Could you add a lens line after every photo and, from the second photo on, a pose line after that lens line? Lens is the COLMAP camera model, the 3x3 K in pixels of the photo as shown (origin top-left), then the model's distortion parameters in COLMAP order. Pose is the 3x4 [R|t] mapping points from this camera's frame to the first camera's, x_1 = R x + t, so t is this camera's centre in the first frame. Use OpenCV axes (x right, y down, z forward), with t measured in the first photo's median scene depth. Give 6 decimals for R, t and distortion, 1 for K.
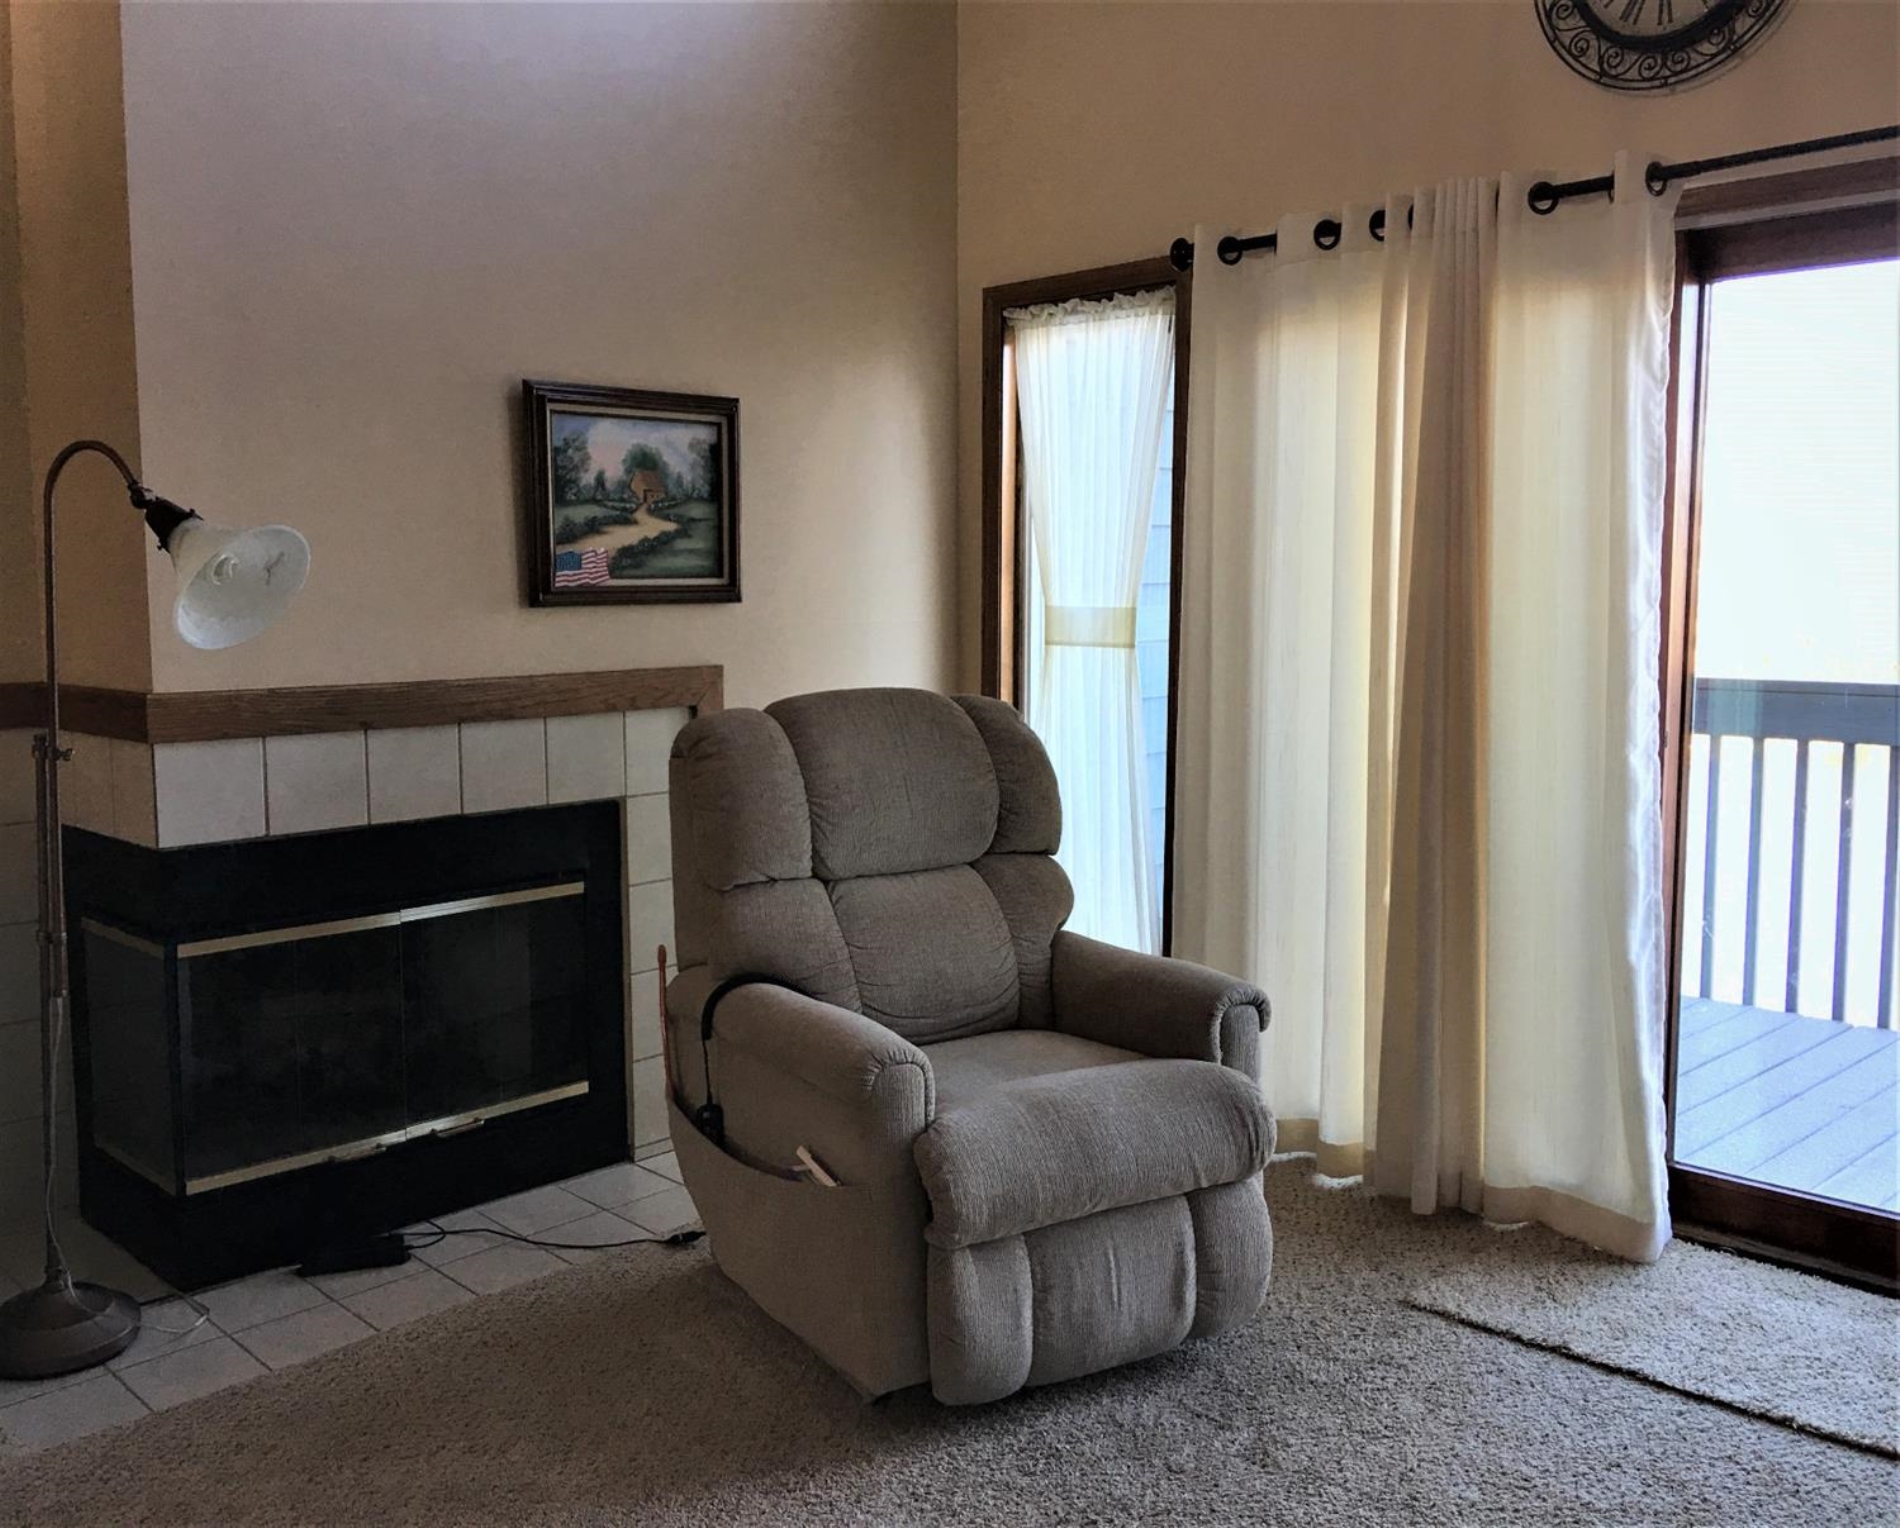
lens RADIAL K [[1703.7, 0, 891.4], [0, 1703.7, 753.3], [0, 0, 1]] dist [0.066861, -0.041183]
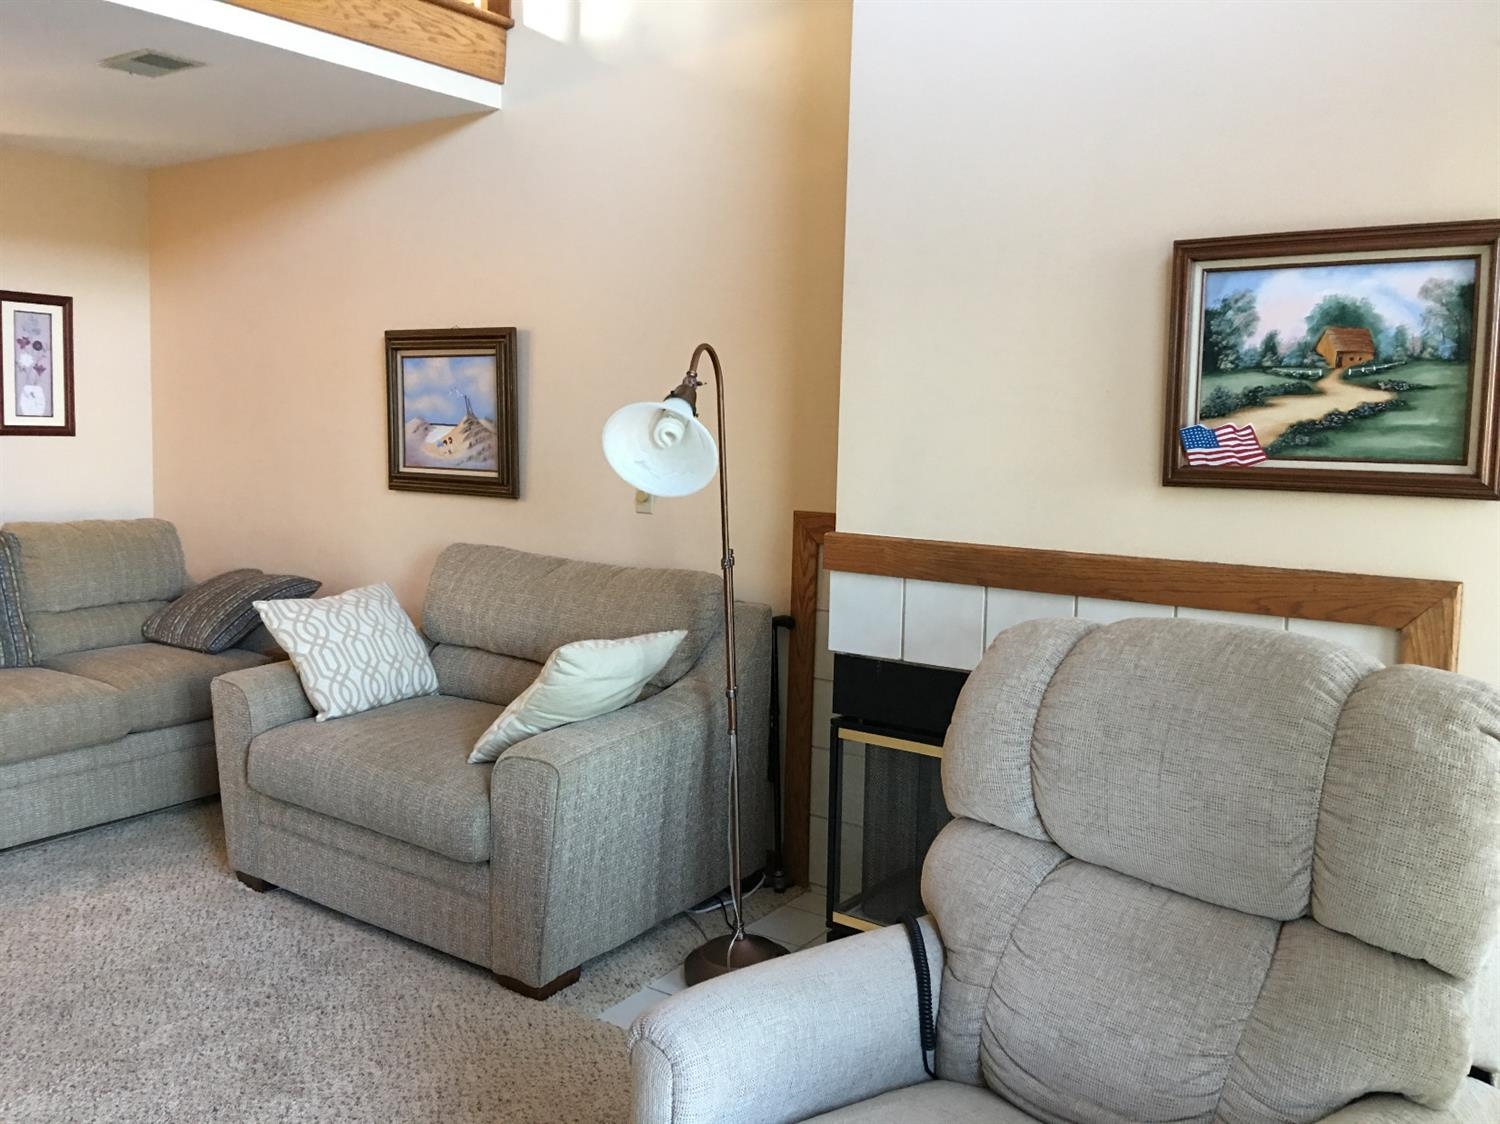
lens RADIAL K [[1257.5, 0, 750.7], [0, 1257.5, 550.5], [0, 0, 1]] dist [0.101426, -0.163793]
pose [[0.182127, 0.106744, -0.977464, 0.428327], [-0.126183, 0.988408, 0.084428, -0.081161], [0.975145, 0.107963, 0.193485, 0.654501]]
